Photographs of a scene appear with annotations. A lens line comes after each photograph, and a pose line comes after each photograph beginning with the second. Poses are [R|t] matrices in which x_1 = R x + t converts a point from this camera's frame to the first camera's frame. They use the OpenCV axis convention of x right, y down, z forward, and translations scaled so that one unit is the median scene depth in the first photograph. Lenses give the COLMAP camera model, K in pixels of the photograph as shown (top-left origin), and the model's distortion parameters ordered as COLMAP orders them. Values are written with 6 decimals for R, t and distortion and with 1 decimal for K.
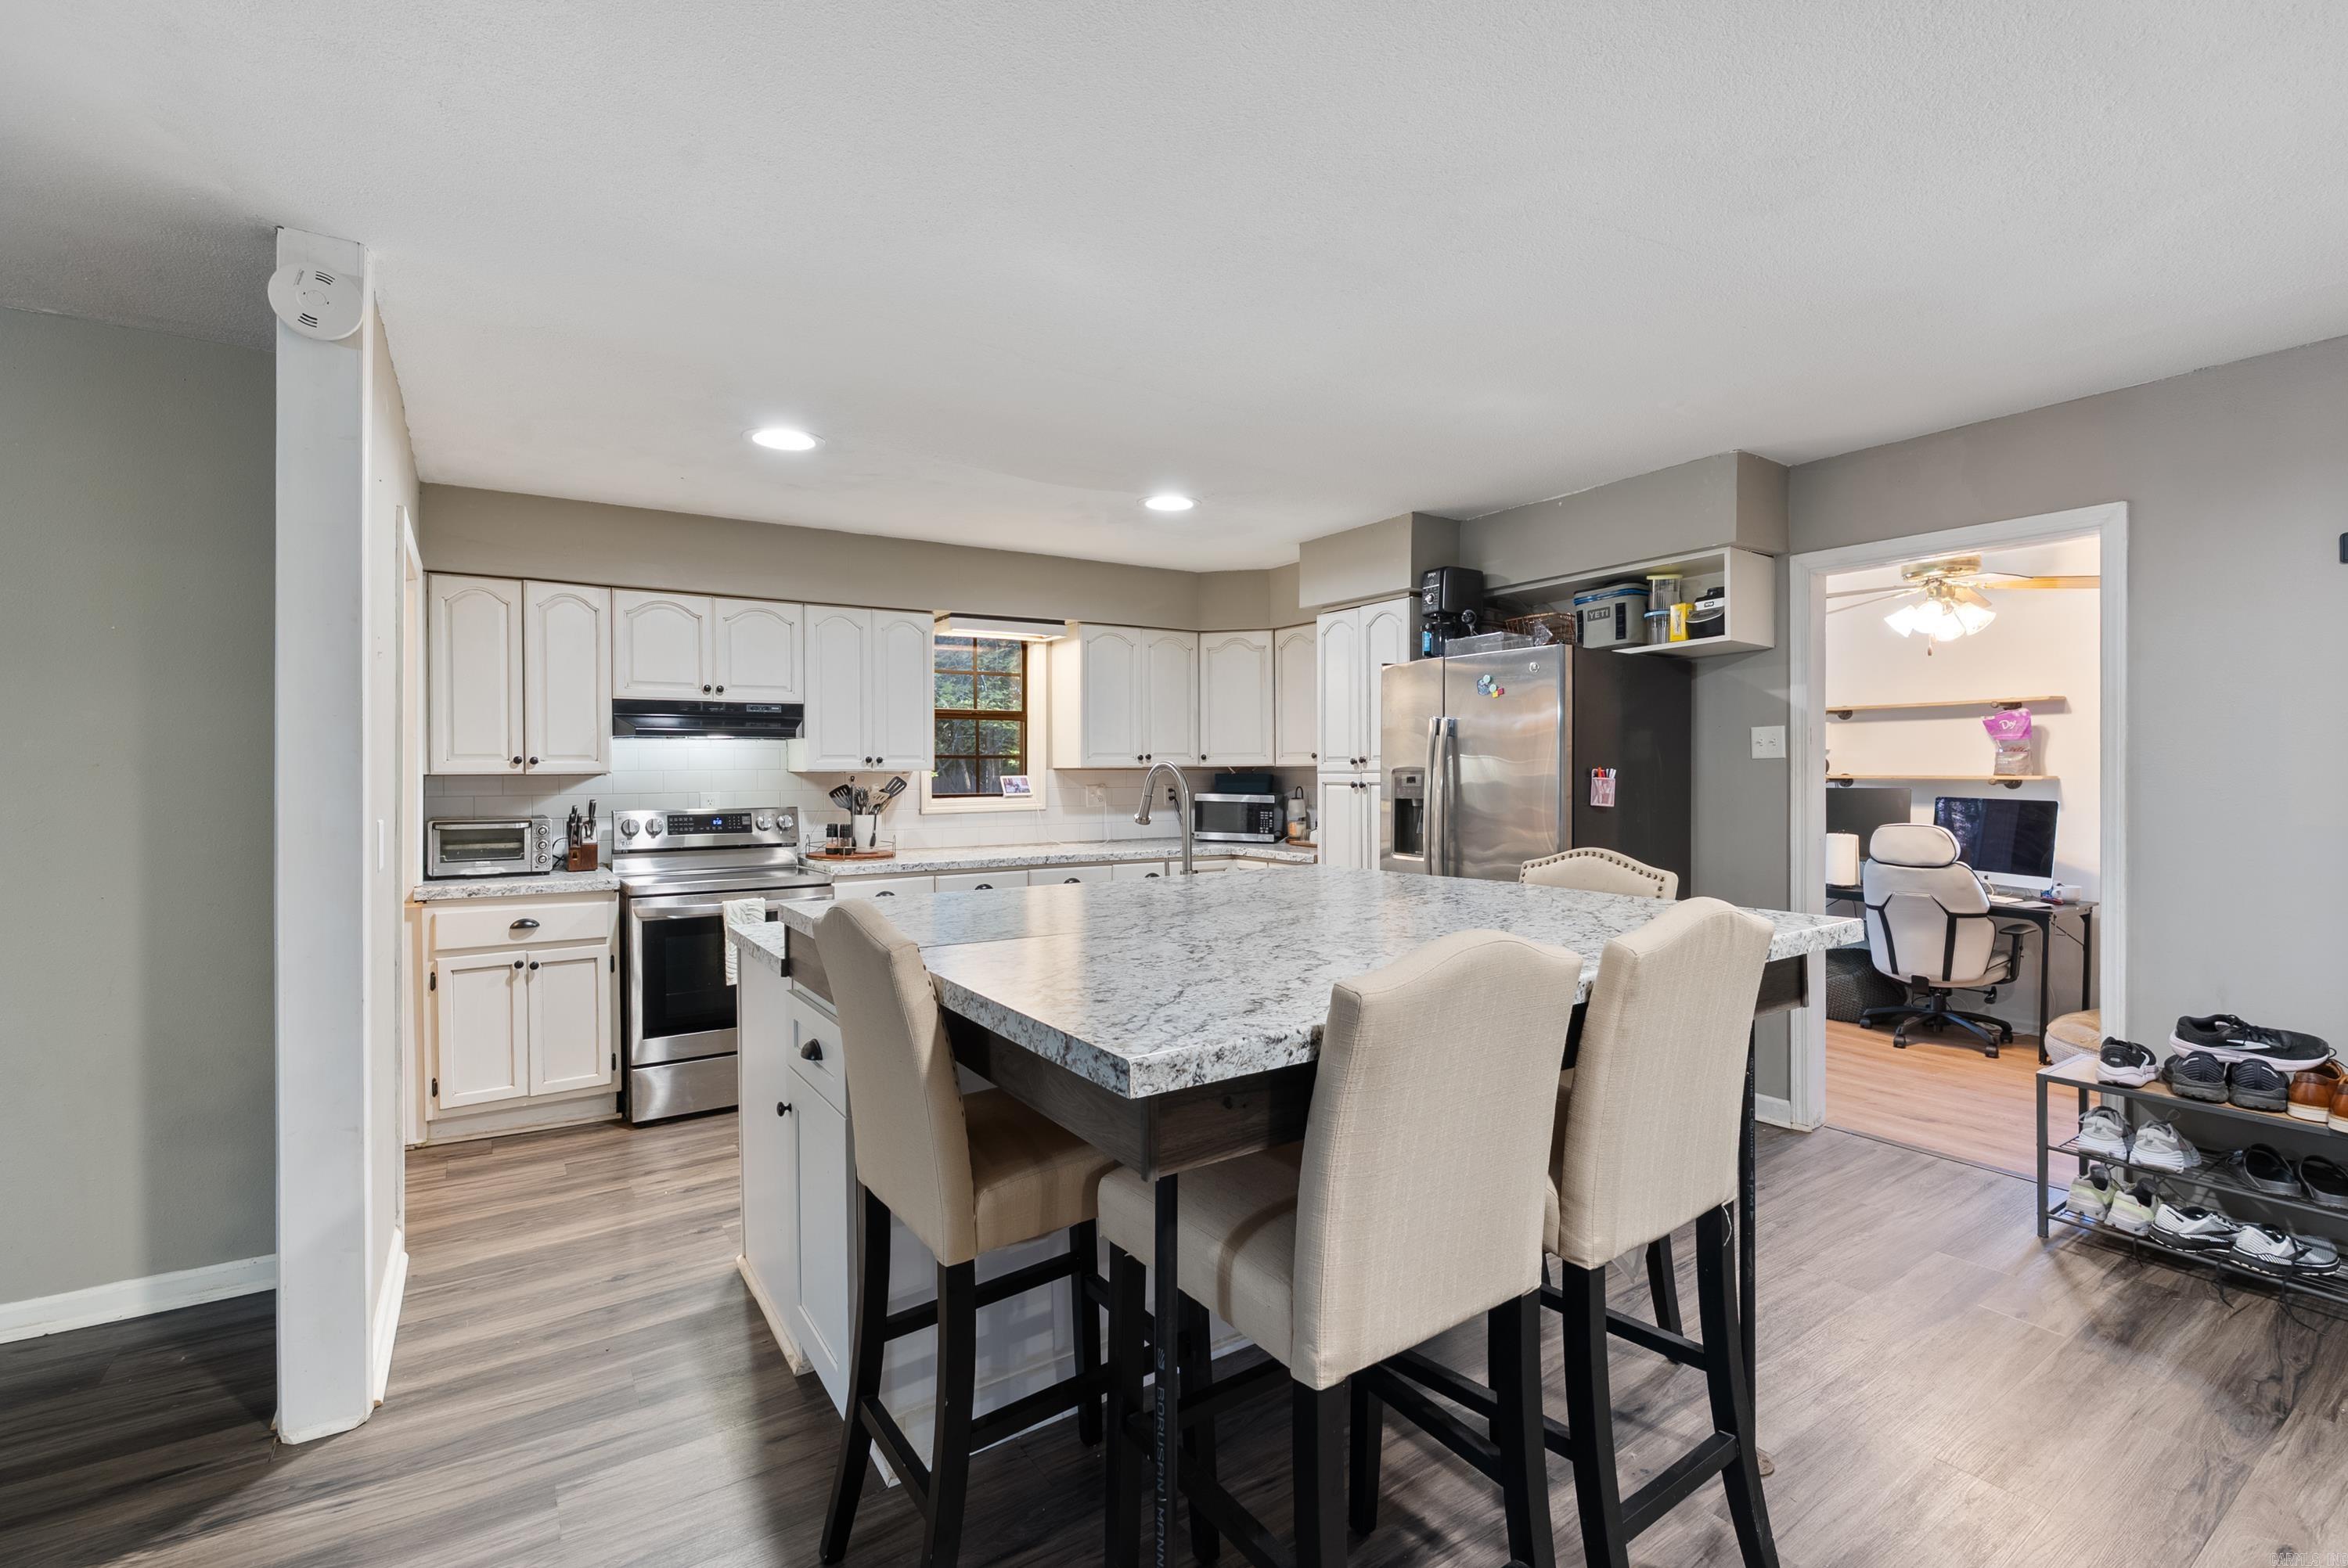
lens RADIAL K [[1035.9, 0, 1184.2], [0, 1035.9, 774.7], [0, 0, 1]] dist [-0.003701, 0.000152]
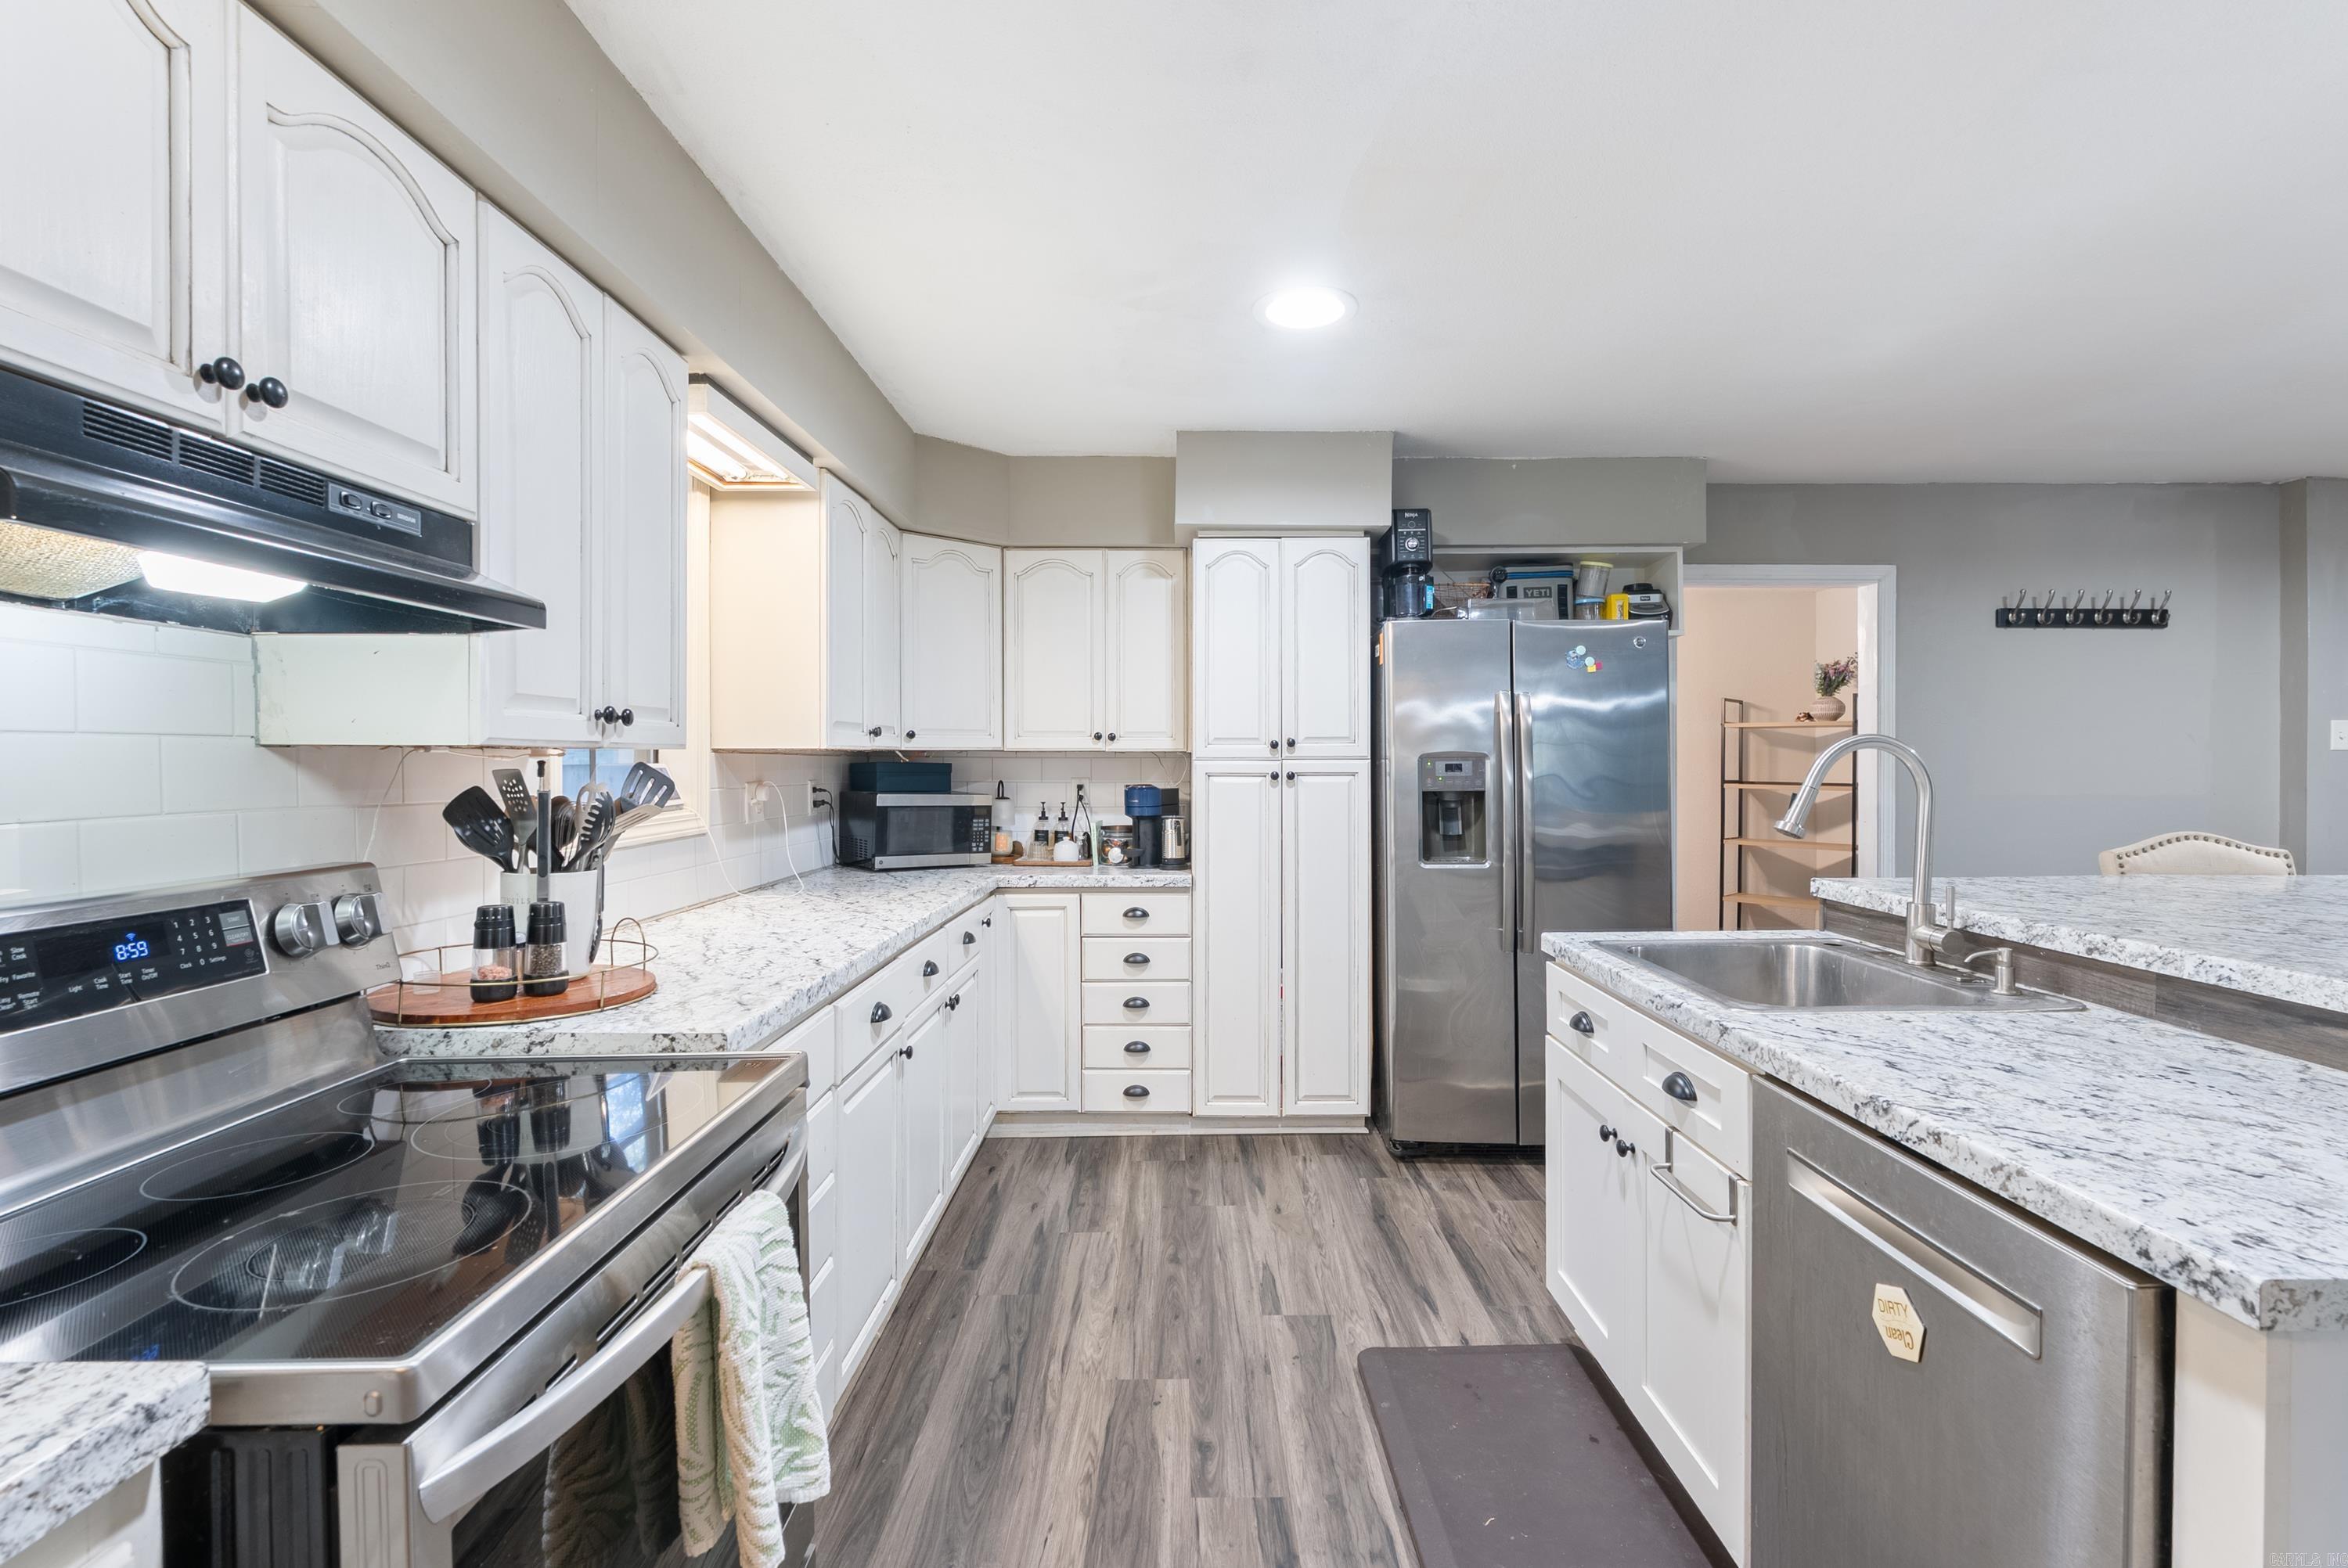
lens RADIAL K [[1035.9, 0, 1184.2], [0, 1035.9, 774.7], [0, 0, 1]] dist [-0.003701, 0.000152]
pose [[0.555791, -0.006174, 0.831299, -0.516186], [0.002575, 0.999980, 0.005705, 0.004799], [-0.831318, -0.001030, 0.555796, 0.674959]]
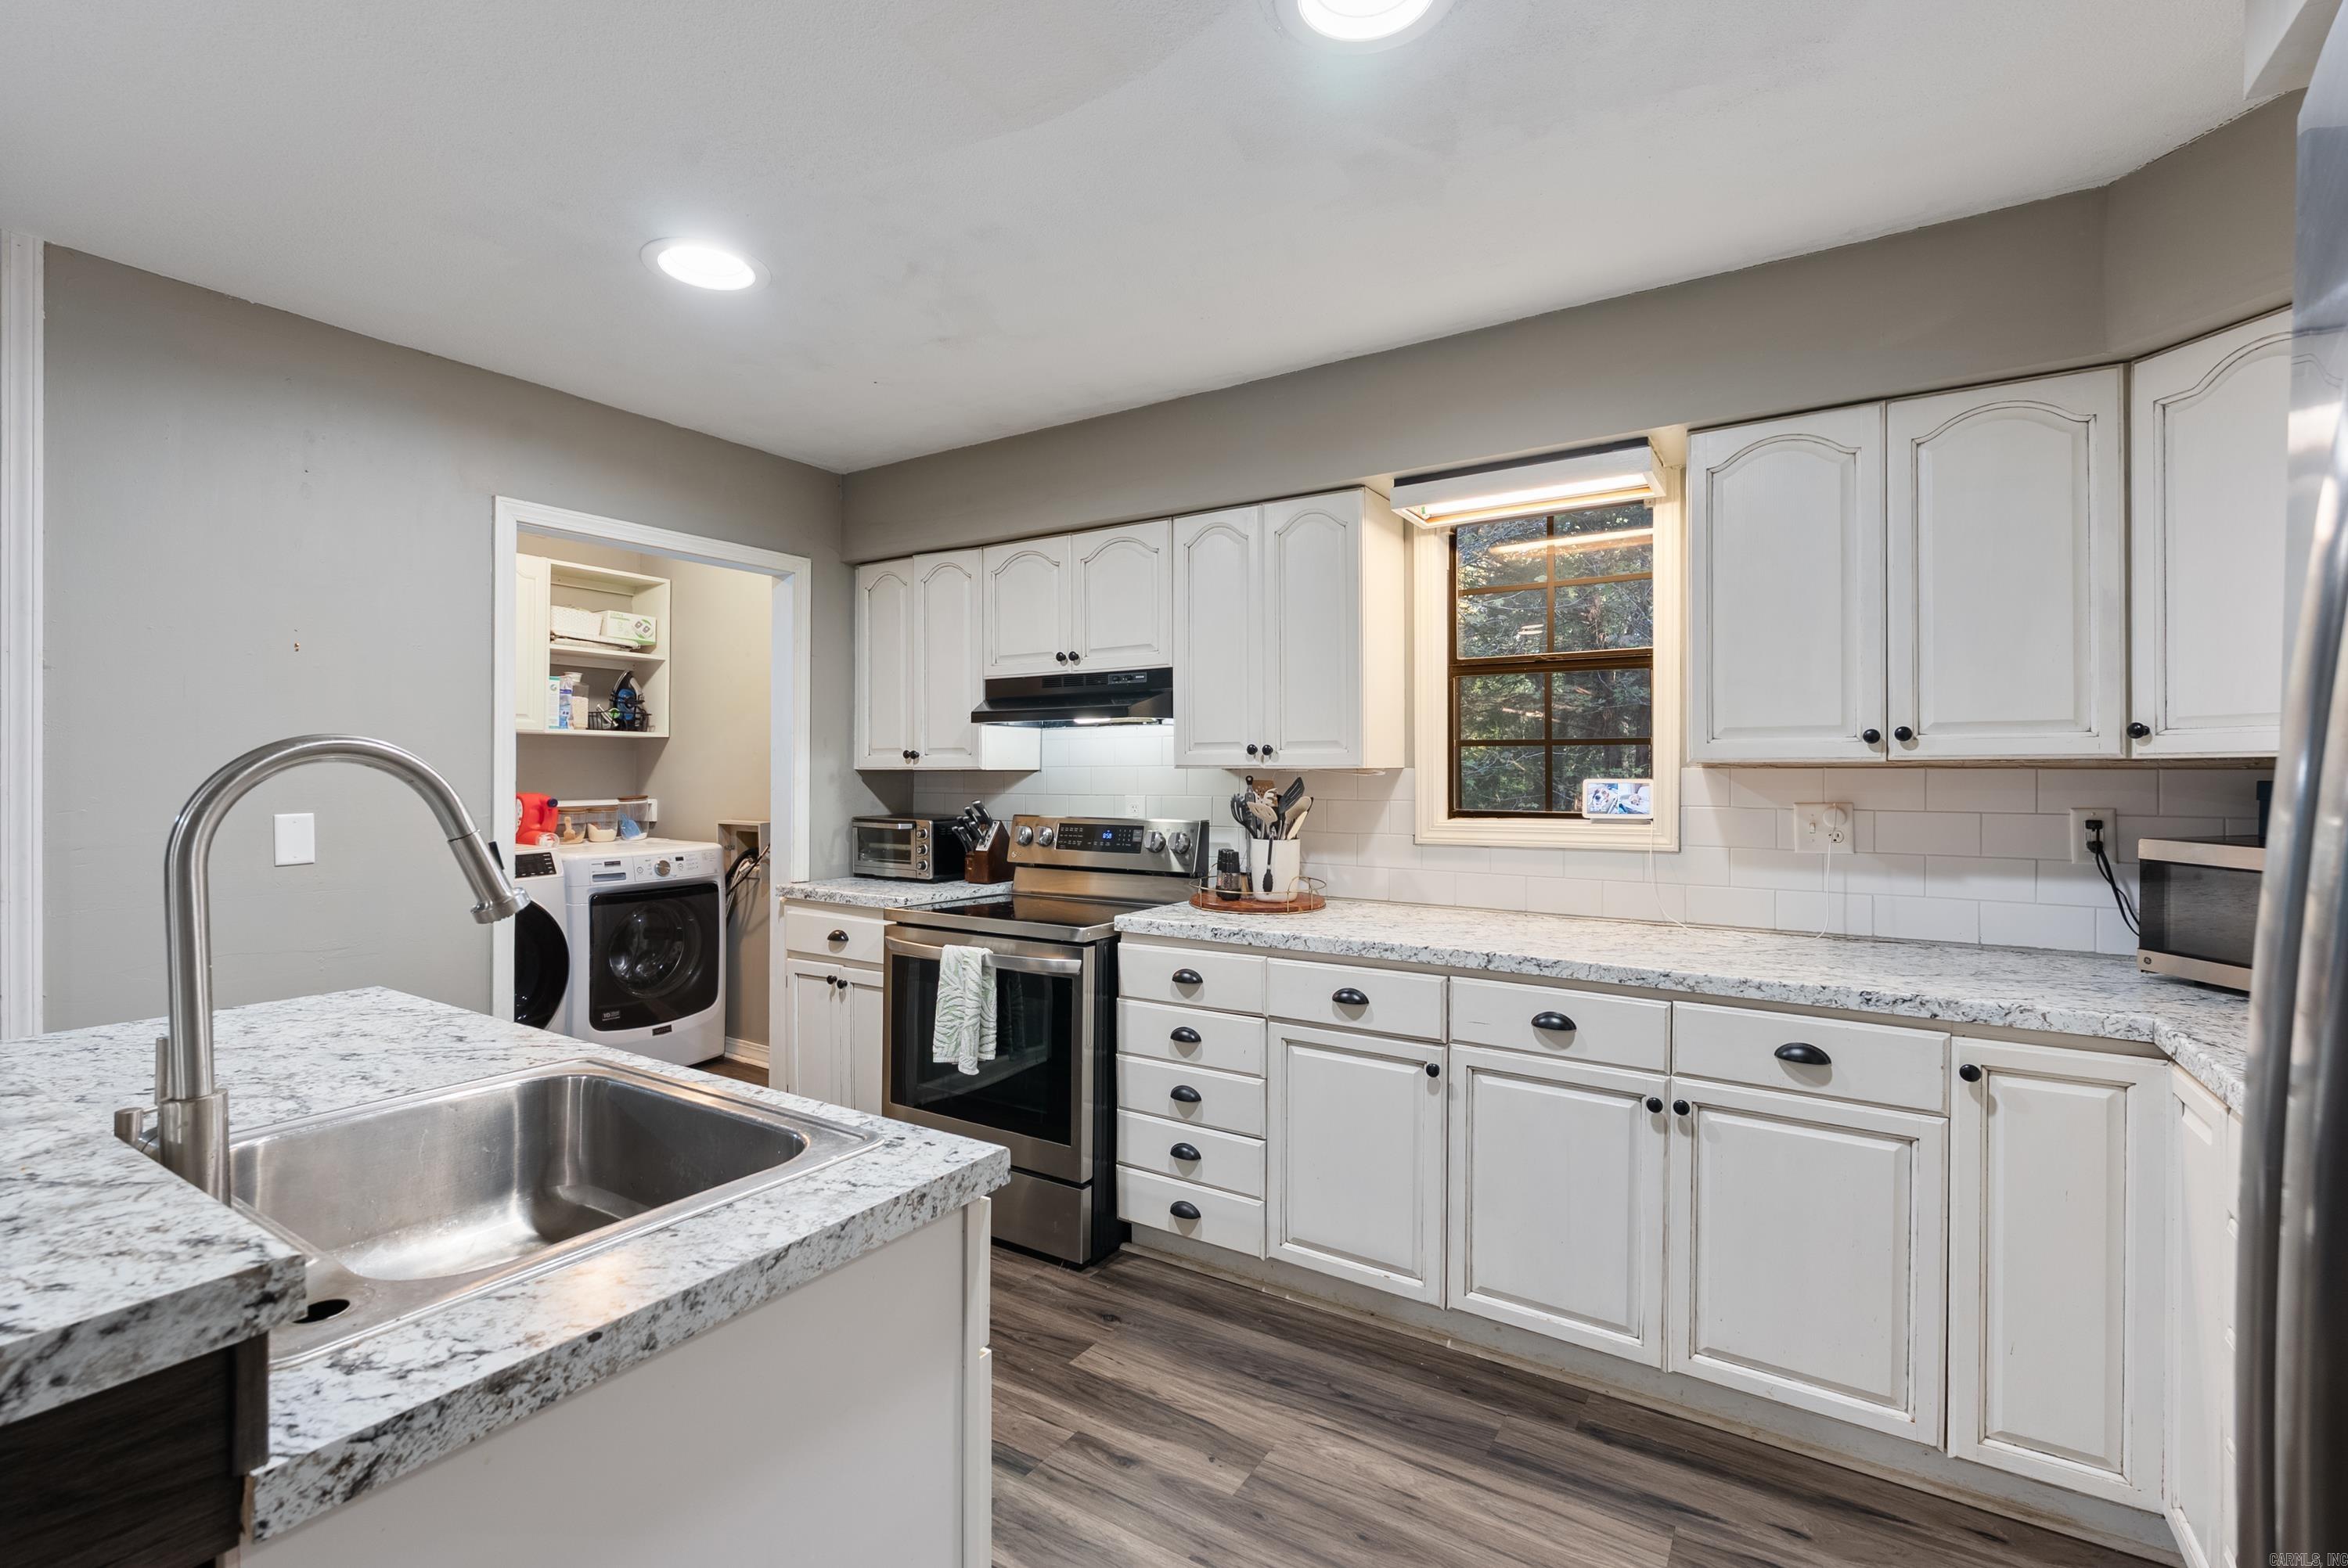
lens RADIAL K [[1035.9, 0, 1184.2], [0, 1035.9, 774.7], [0, 0, 1]] dist [-0.003701, 0.000152]
pose [[0.407206, 0.007786, -0.913303, 0.253663], [-0.007919, 0.999956, 0.004994, -0.002359], [0.913302, 0.005199, 0.407249, 0.752297]]
